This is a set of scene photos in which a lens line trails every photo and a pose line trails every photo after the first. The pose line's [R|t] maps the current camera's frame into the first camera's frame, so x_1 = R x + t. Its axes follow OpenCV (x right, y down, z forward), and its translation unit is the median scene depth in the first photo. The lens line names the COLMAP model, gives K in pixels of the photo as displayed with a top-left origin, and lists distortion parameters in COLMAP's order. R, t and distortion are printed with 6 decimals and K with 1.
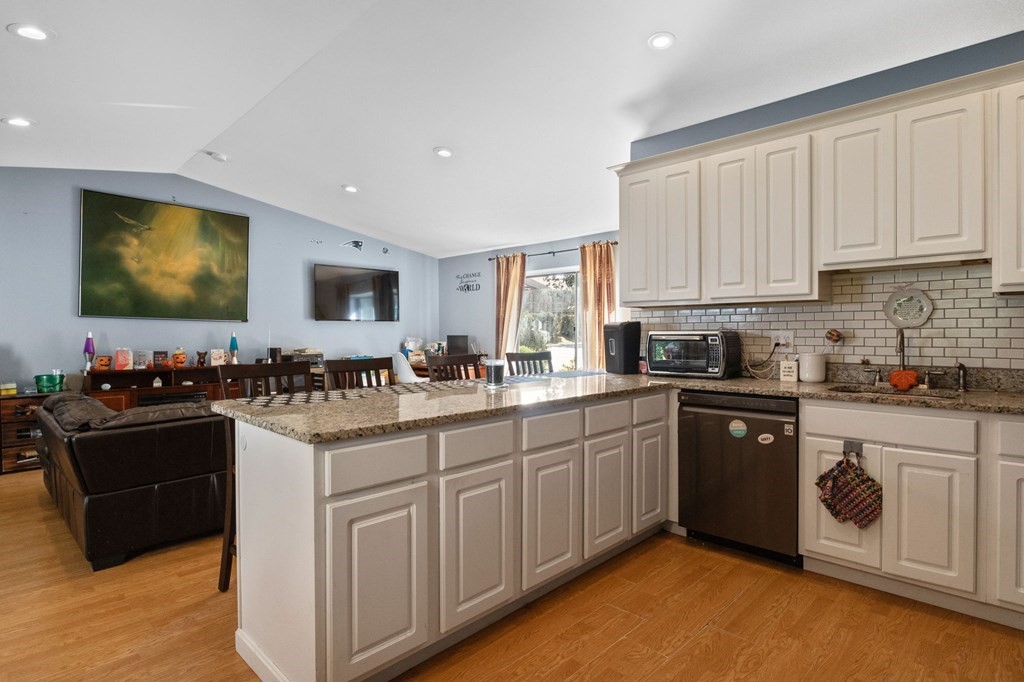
lens RADIAL K [[527.1, 0, 512.2], [0, 527.1, 333.6], [0, 0, 1]] dist [-0.000067, 0.000140]
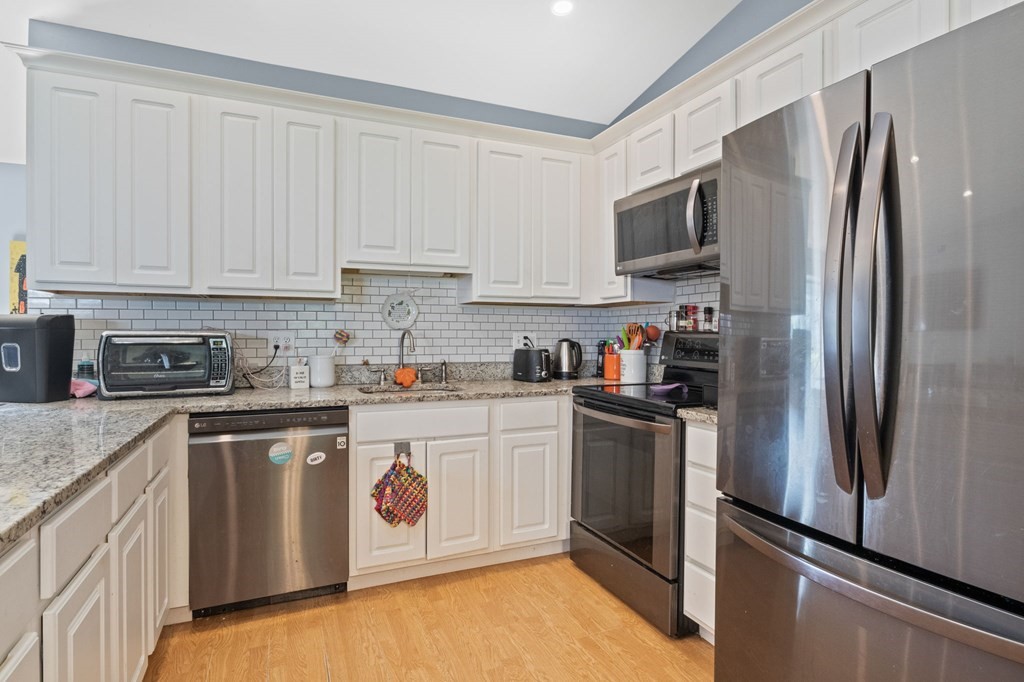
lens RADIAL K [[541.7, 0, 511.0], [0, 541.7, 335.1], [0, 0, 1]] dist [-0.002263, -0.001311]
pose [[0.377304, -0.002196, 0.926087, -0.201124], [-0.002434, 0.999991, 0.003362, -0.003137], [-0.926086, -0.003523, 0.377296, 0.364544]]
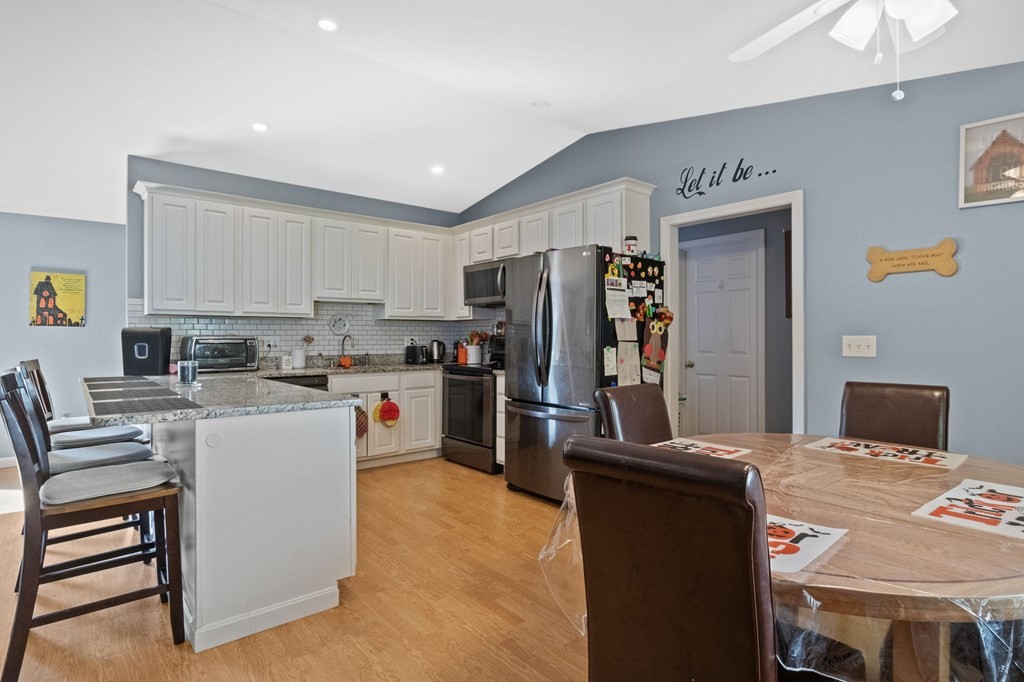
lens RADIAL K [[541.7, 0, 511.0], [0, 541.7, 335.1], [0, 0, 1]] dist [-0.002263, -0.001311]
pose [[0.099757, 0.004987, 0.994999, -1.088837], [0.003160, 0.999981, -0.005329, 0.002201], [-0.995007, 0.003676, 0.099739, 0.209863]]
